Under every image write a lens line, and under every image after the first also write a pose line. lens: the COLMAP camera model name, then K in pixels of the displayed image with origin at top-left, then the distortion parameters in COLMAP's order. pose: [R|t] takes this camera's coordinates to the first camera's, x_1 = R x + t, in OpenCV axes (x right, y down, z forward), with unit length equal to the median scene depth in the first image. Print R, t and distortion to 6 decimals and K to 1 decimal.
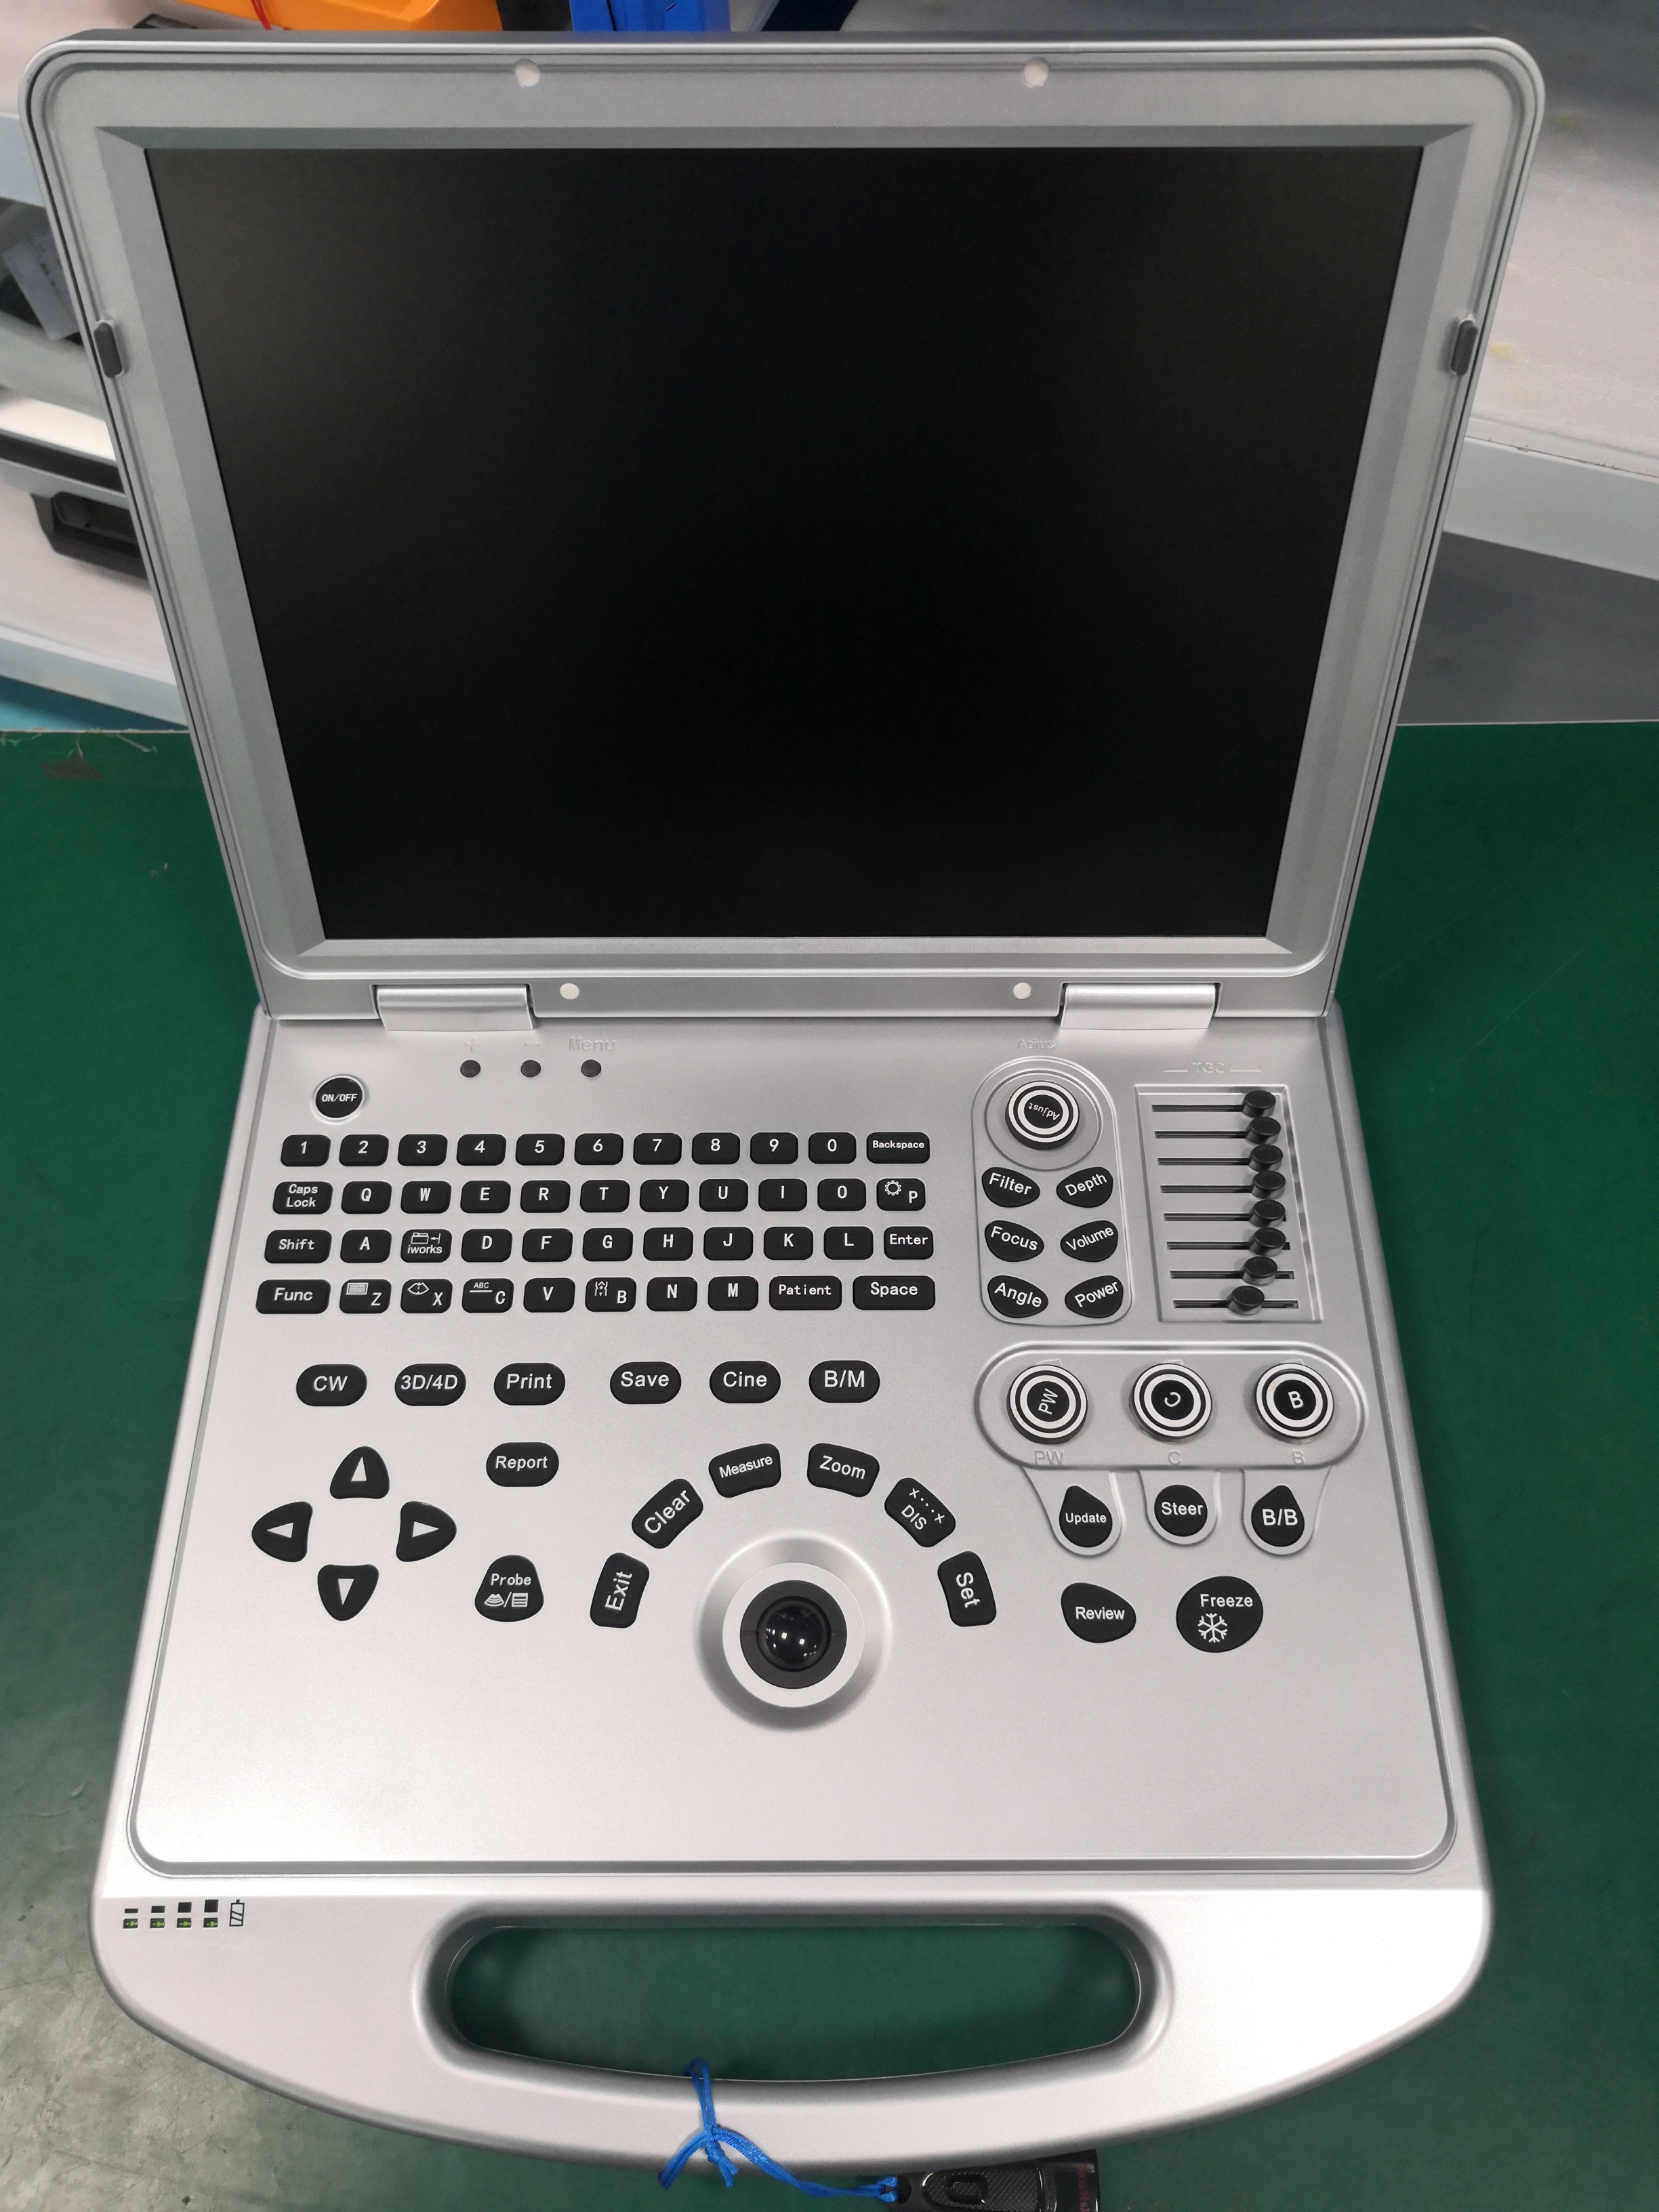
lens RADIAL K [[1752.5, 0, 832.6], [0, 1752.5, 1116.0], [0, 0, 1]] dist [-0.024965, 0.033409]
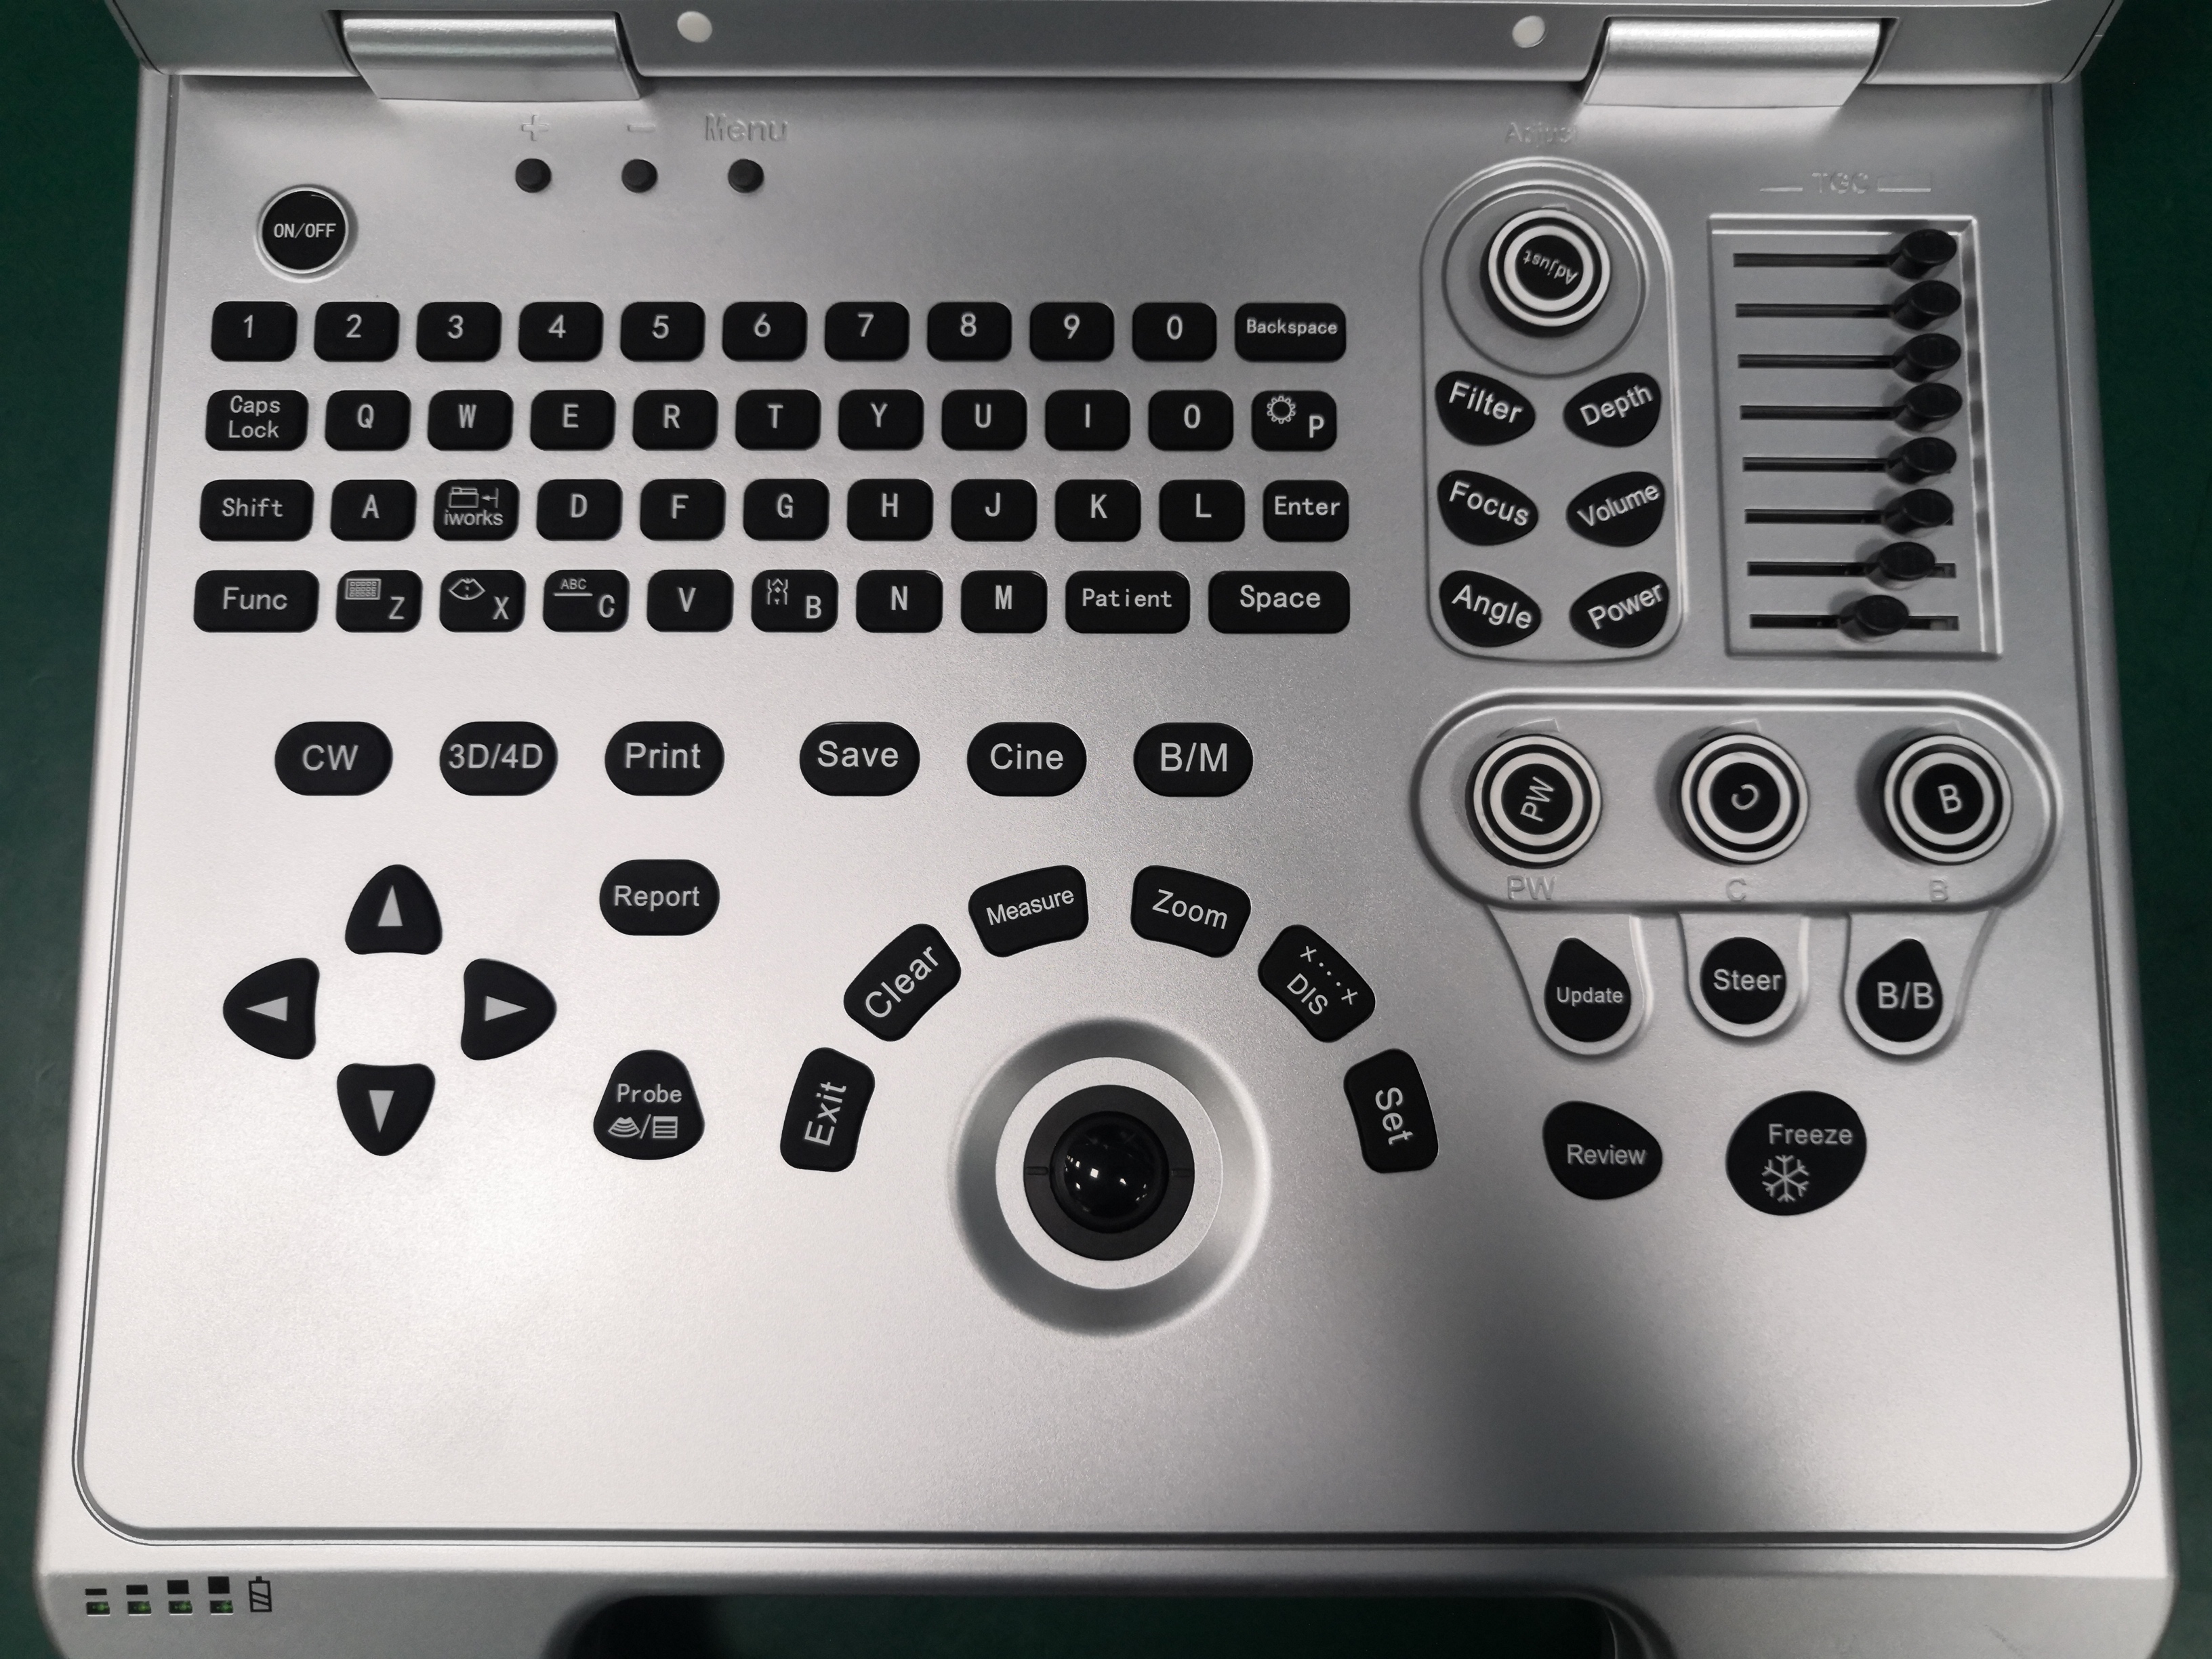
lens RADIAL K [[1717.5, 0, 1091.6], [0, 1717.5, 848.4], [0, 0, 1]] dist [-0.049696, 0.075741]
pose [[0.999965, 0.008222, -0.001343, -0.027116], [-0.007073, 0.923129, 0.384425, -0.043346], [0.004401, -0.384402, 0.923155, 0.453514]]
